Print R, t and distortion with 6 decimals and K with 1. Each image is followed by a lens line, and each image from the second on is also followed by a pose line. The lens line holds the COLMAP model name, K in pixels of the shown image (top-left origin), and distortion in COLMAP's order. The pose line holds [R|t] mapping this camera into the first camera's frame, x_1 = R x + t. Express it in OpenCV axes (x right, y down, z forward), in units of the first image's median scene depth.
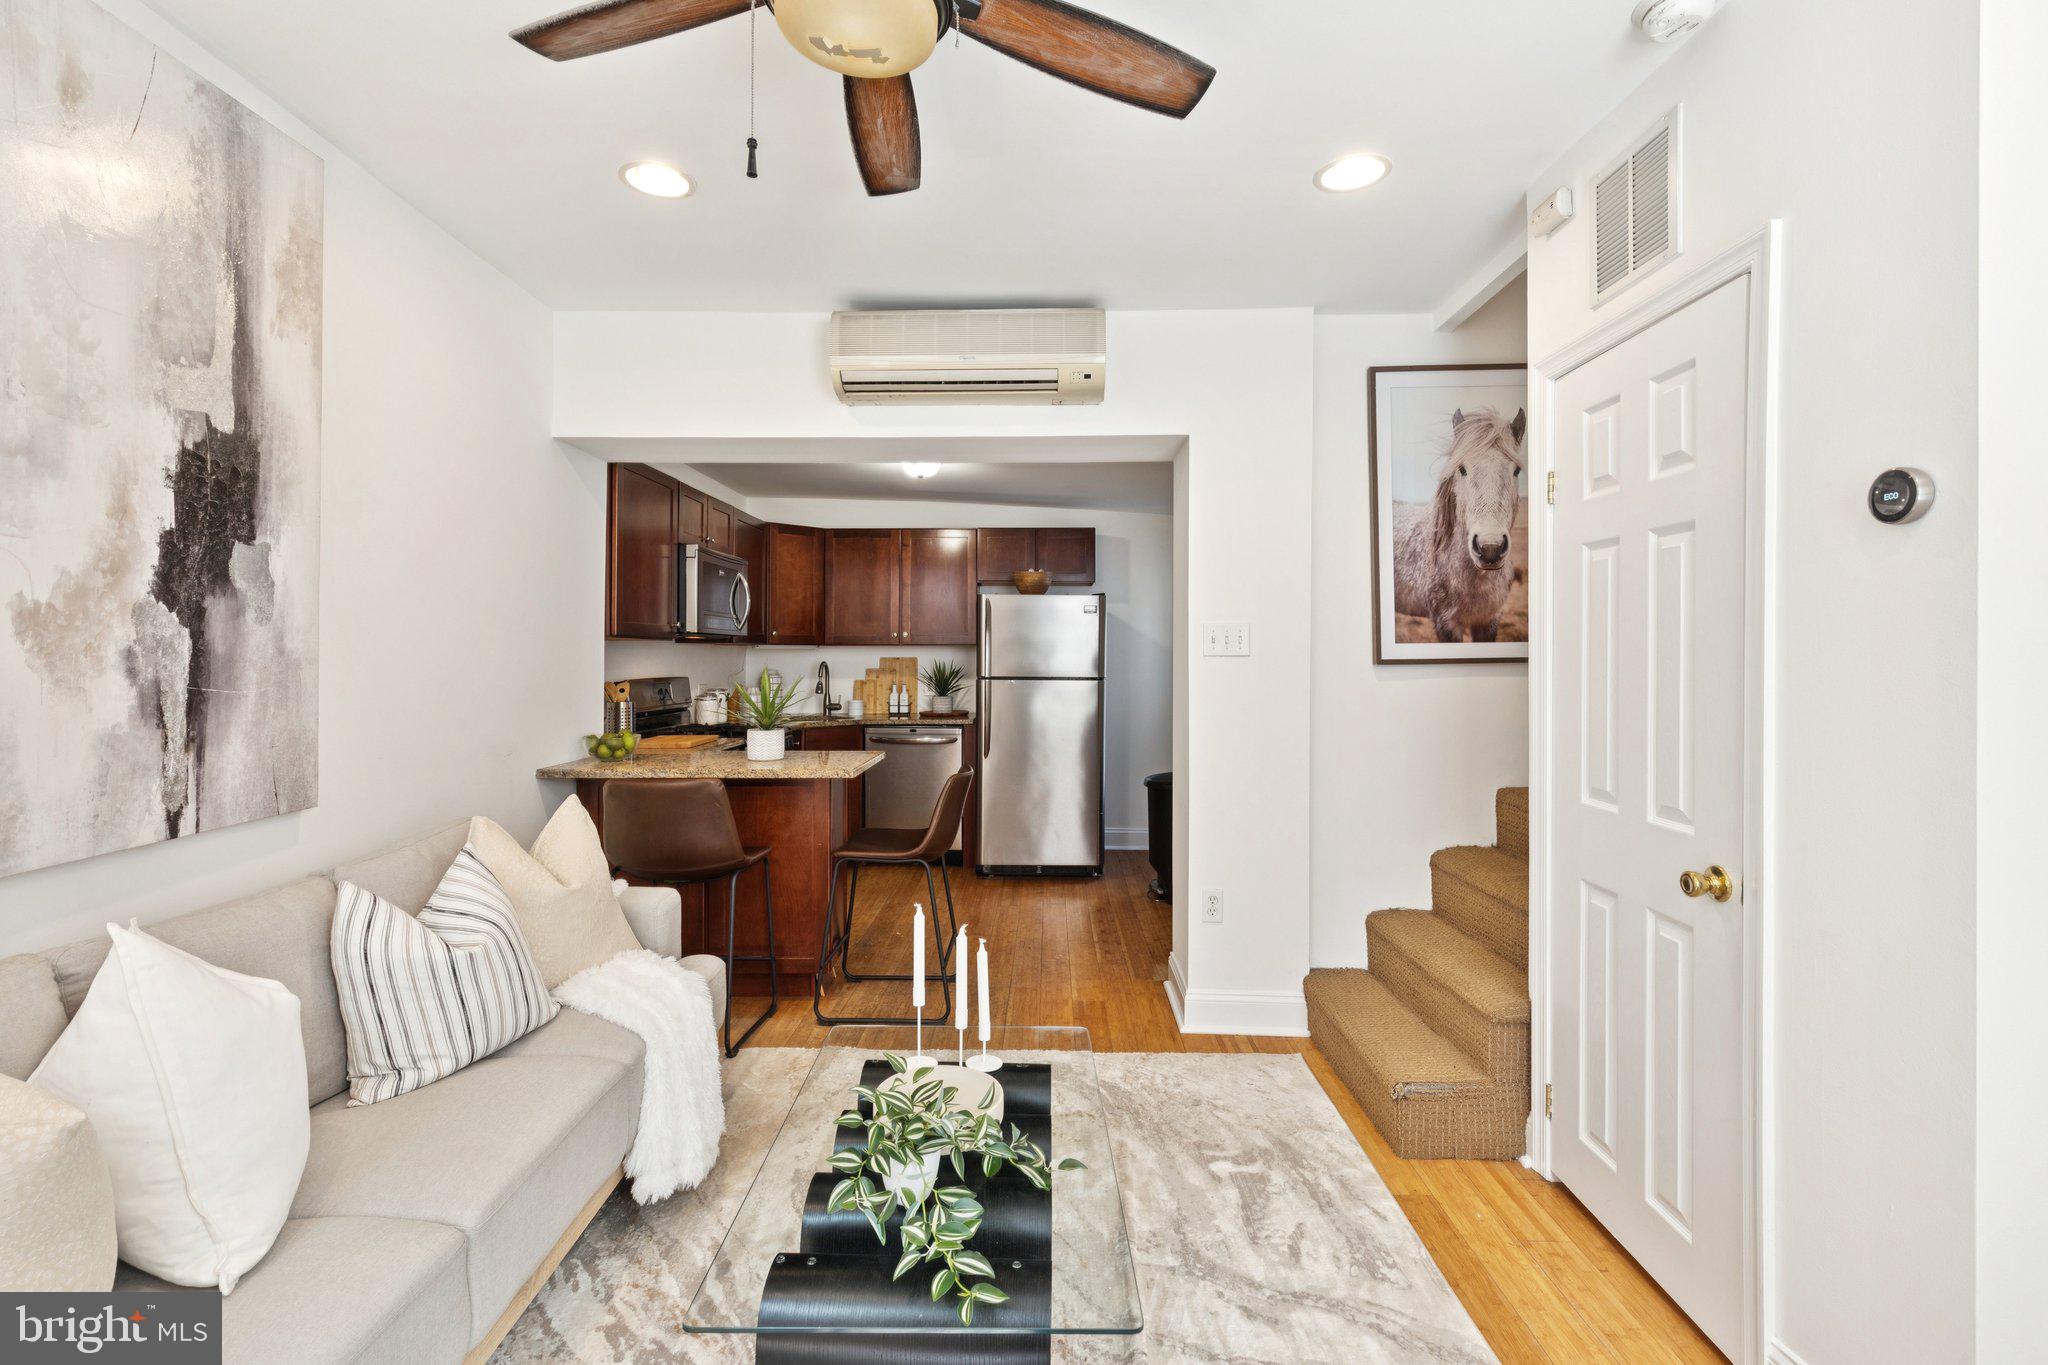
lens RADIAL K [[933.2, 0, 1026.3], [0, 933.2, 638.8], [0, 0, 1]] dist [0.007882, -0.000585]
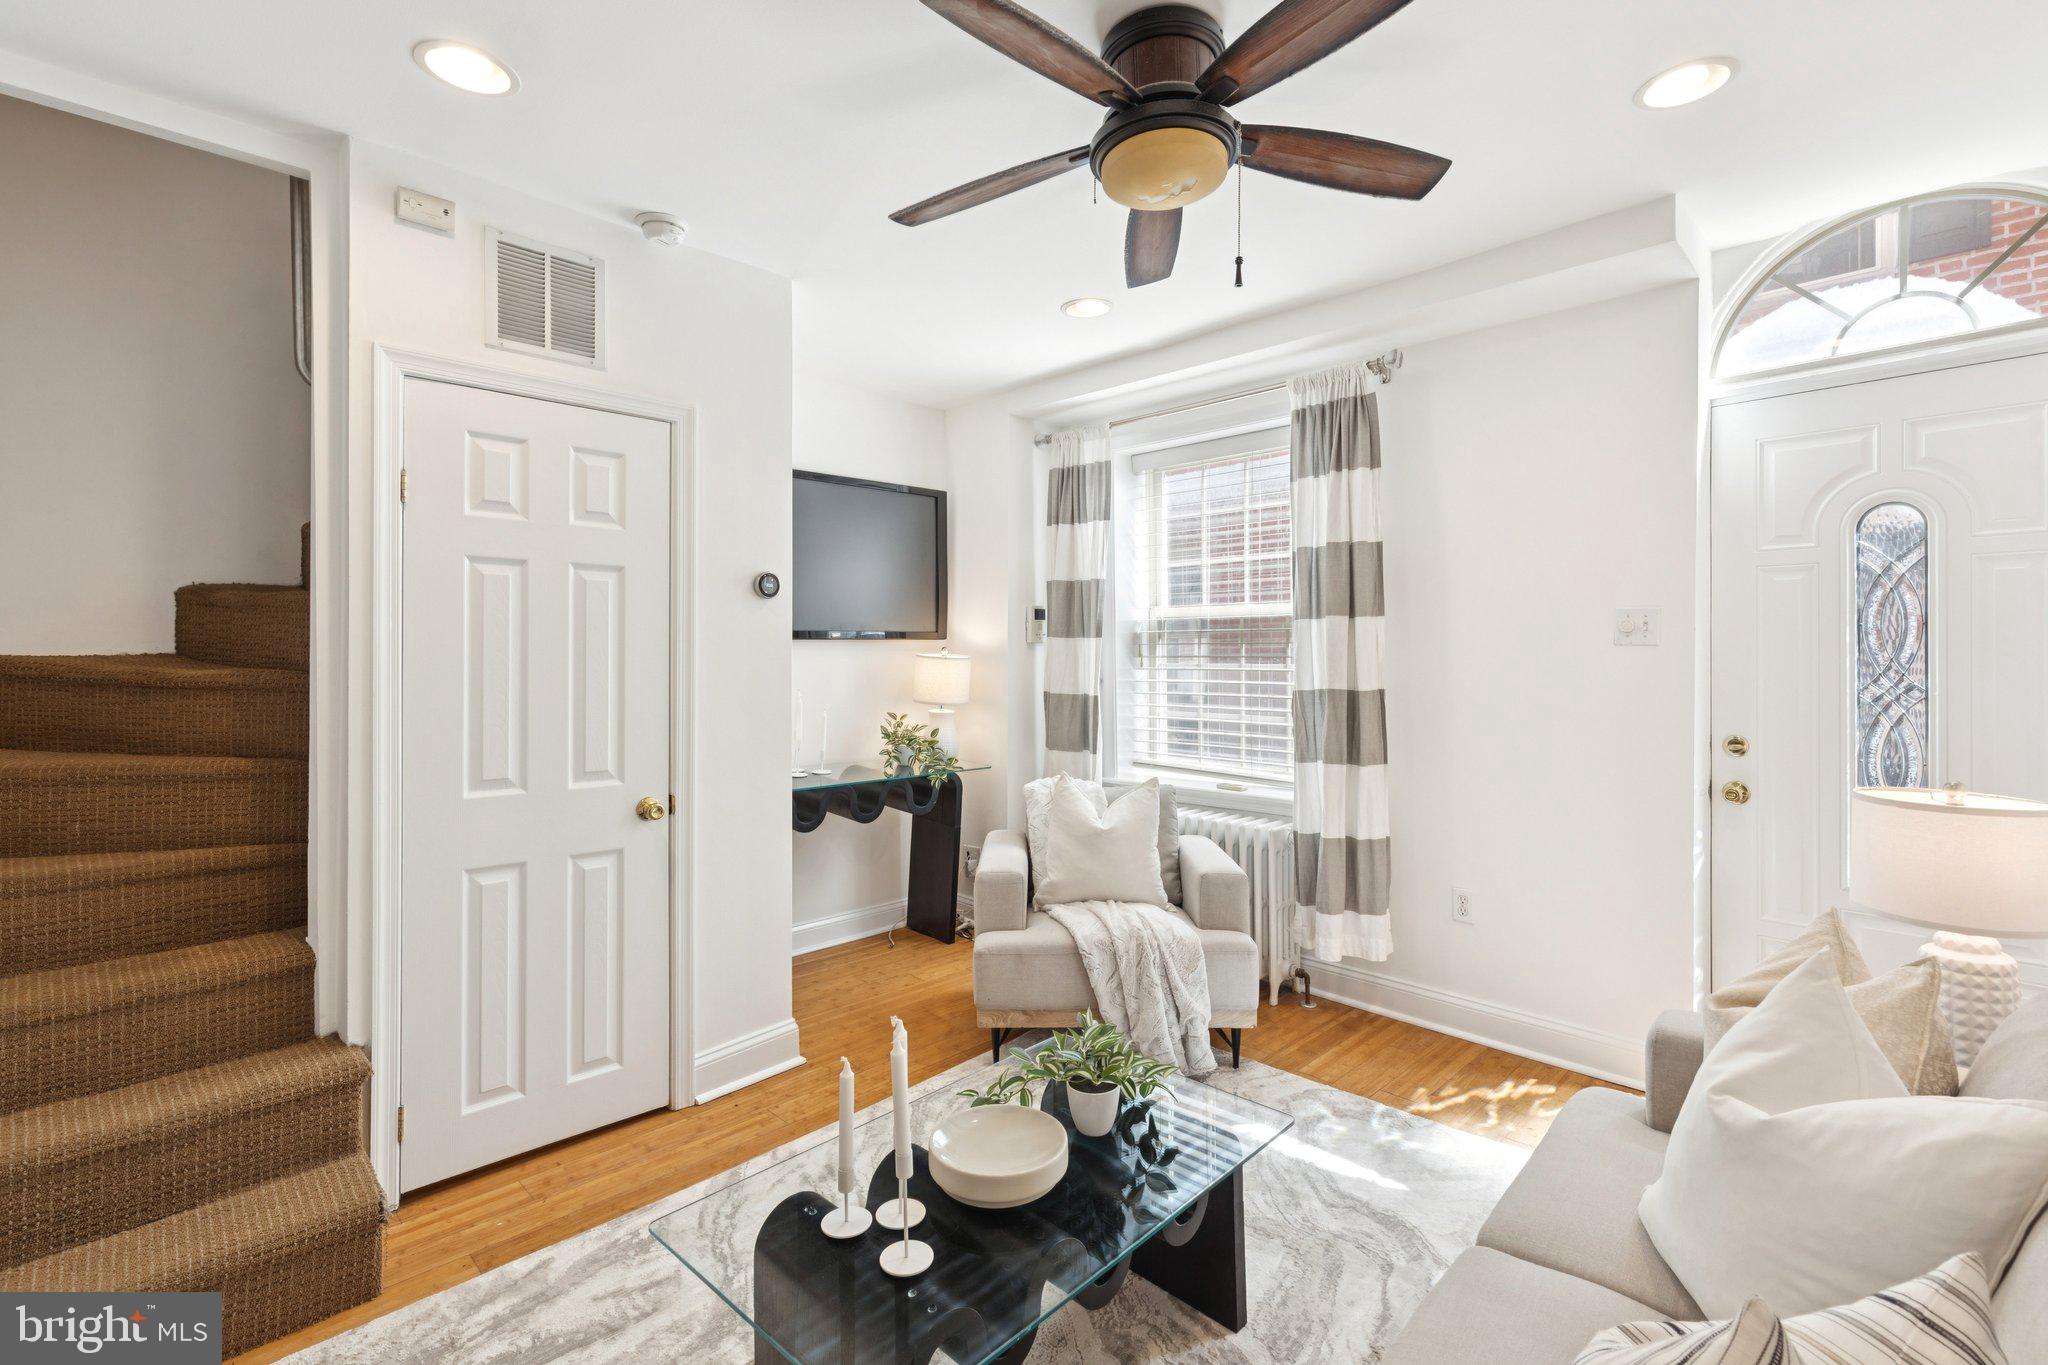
lens RADIAL K [[926.4, 0, 1027.9], [0, 926.4, 651.8], [0, 0, 1]] dist [0.003667, -0.000026]
pose [[-0.725929, -0.002025, 0.687766, -0.387604], [-0.017099, 0.999740, -0.015104, 0.008148], [-0.687557, -0.022725, -0.725775, 0.865336]]
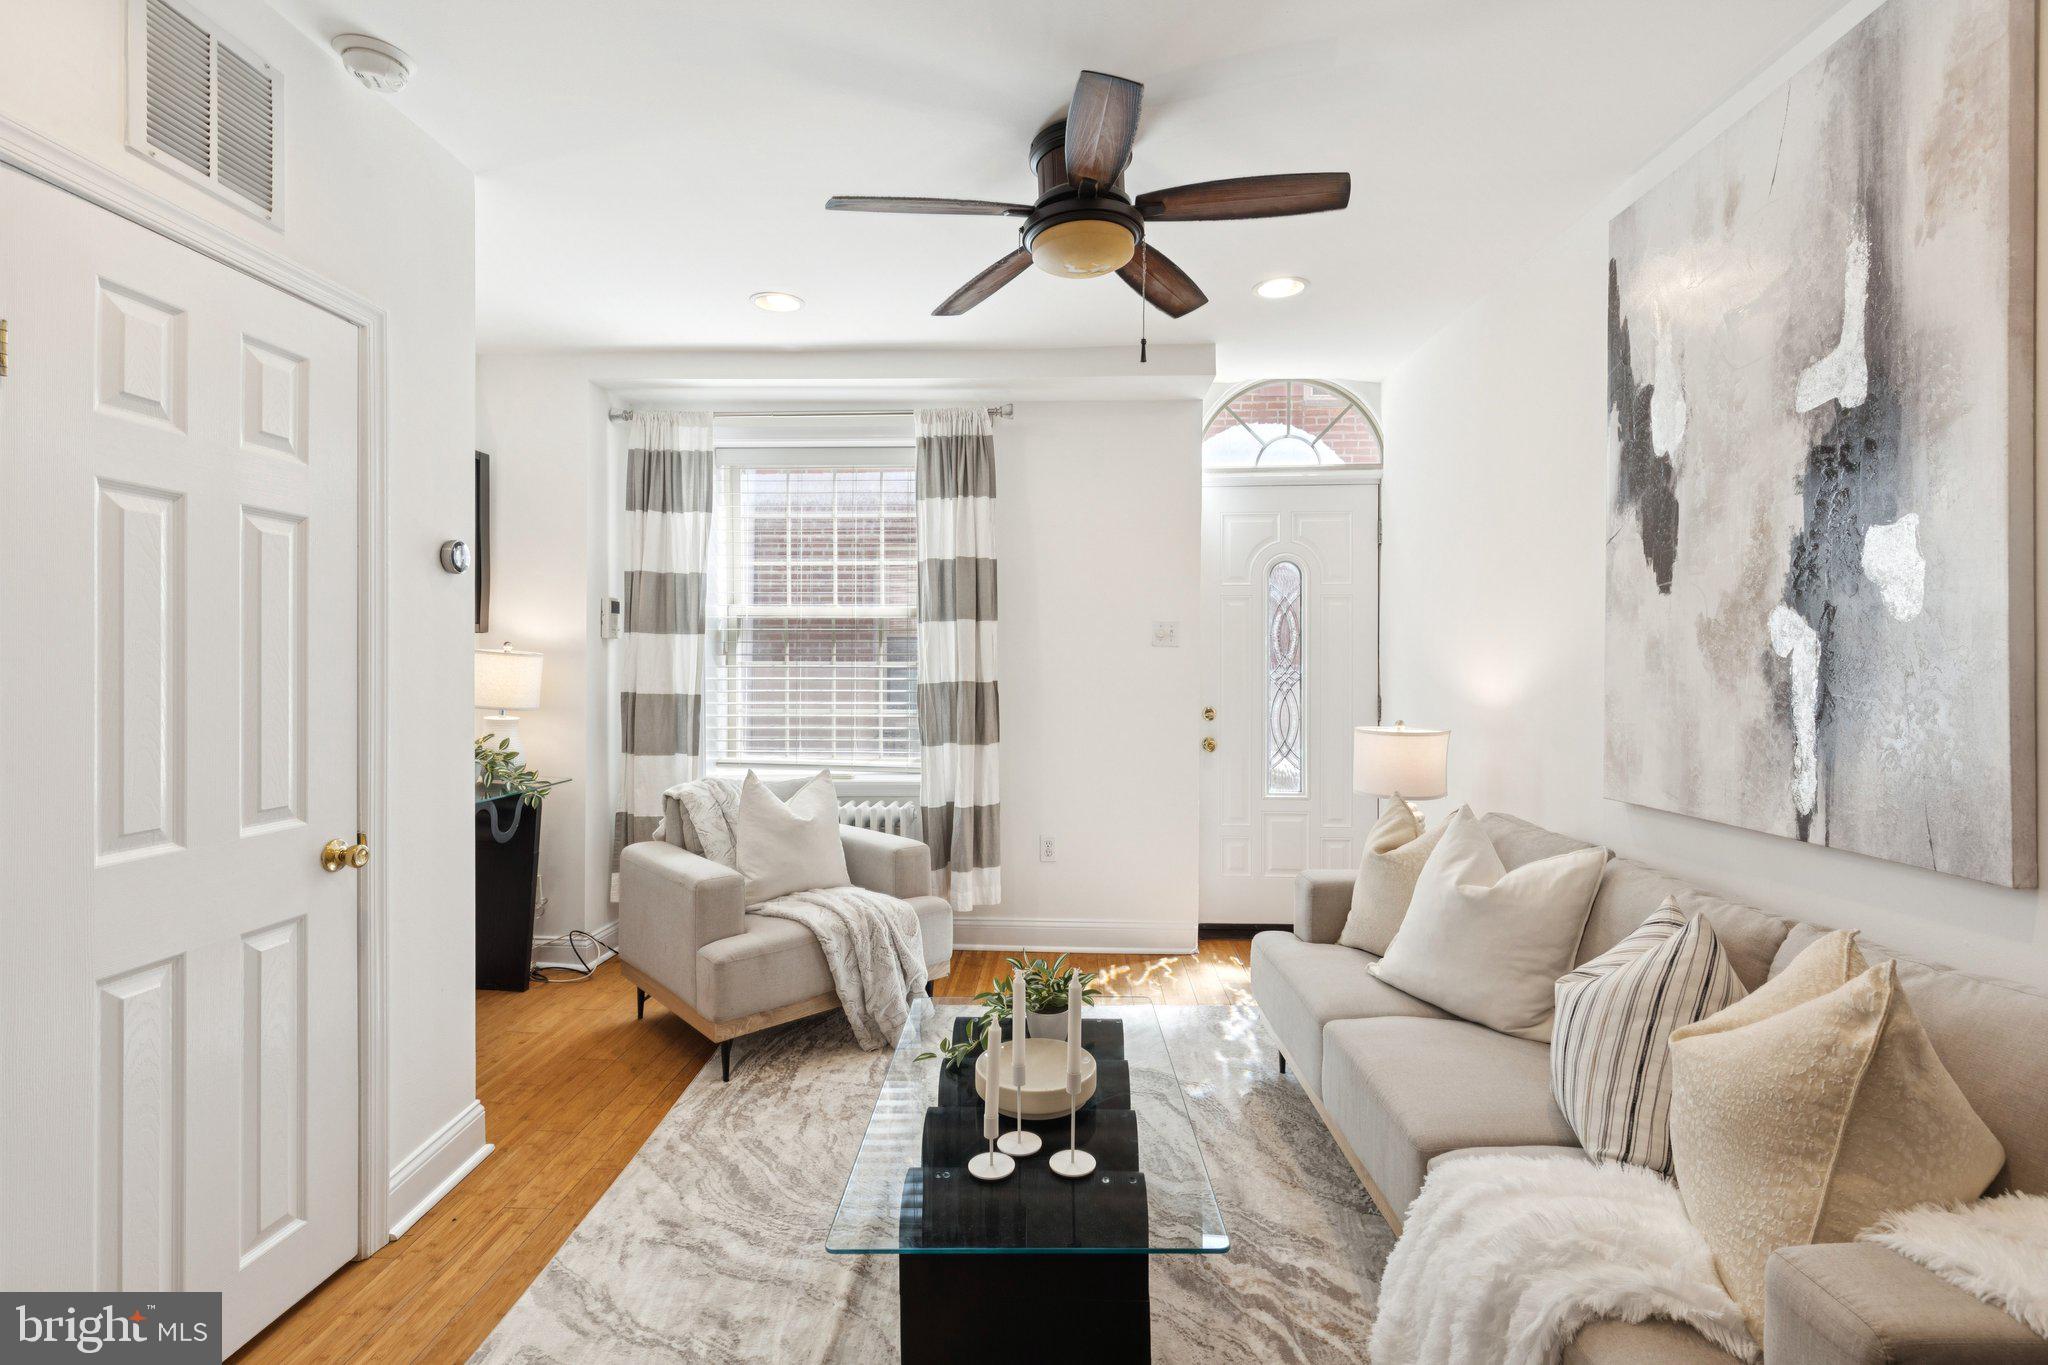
lens RADIAL K [[915.8, 0, 1035.0], [0, 915.8, 665.5], [0, 0, 1]] dist [0.001709, -0.000223]
pose [[-0.999899, -0.005881, 0.012940, -0.053480], [-0.006074, 0.999870, -0.014948, 0.023938], [-0.012850, -0.015025, -0.999805, 1.069331]]
